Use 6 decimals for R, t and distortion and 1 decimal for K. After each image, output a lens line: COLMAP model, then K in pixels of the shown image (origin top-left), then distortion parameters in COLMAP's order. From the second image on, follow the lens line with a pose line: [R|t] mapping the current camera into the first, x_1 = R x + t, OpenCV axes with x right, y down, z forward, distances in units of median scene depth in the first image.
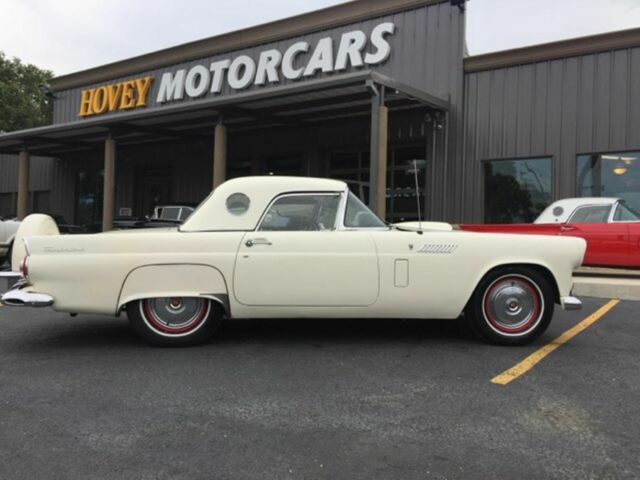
lens RADIAL K [[550.4, 0, 319.8], [0, 550.4, 240.7], [0, 0, 1]] dist [0.080956, -0.109491]
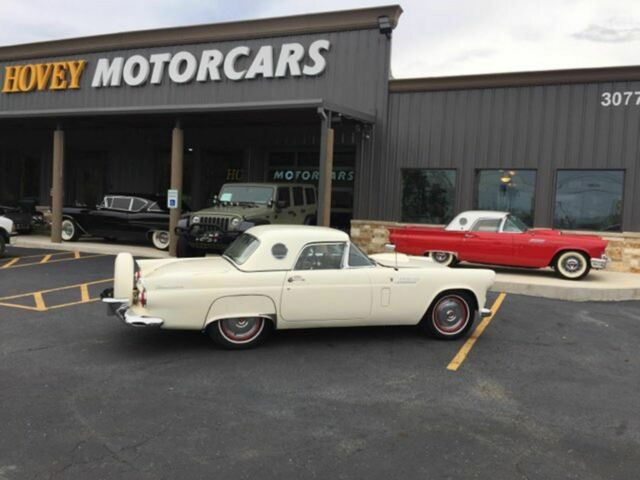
lens RADIAL K [[550.4, 0, 323.4], [0, 550.4, 237.9], [0, 0, 1]] dist [0.080956, -0.109491]
pose [[0.981116, 0.010146, 0.193154, -0.298805], [-0.022212, 0.997927, 0.060404, -0.181712], [-0.192140, -0.063554, 0.979307, -0.427340]]
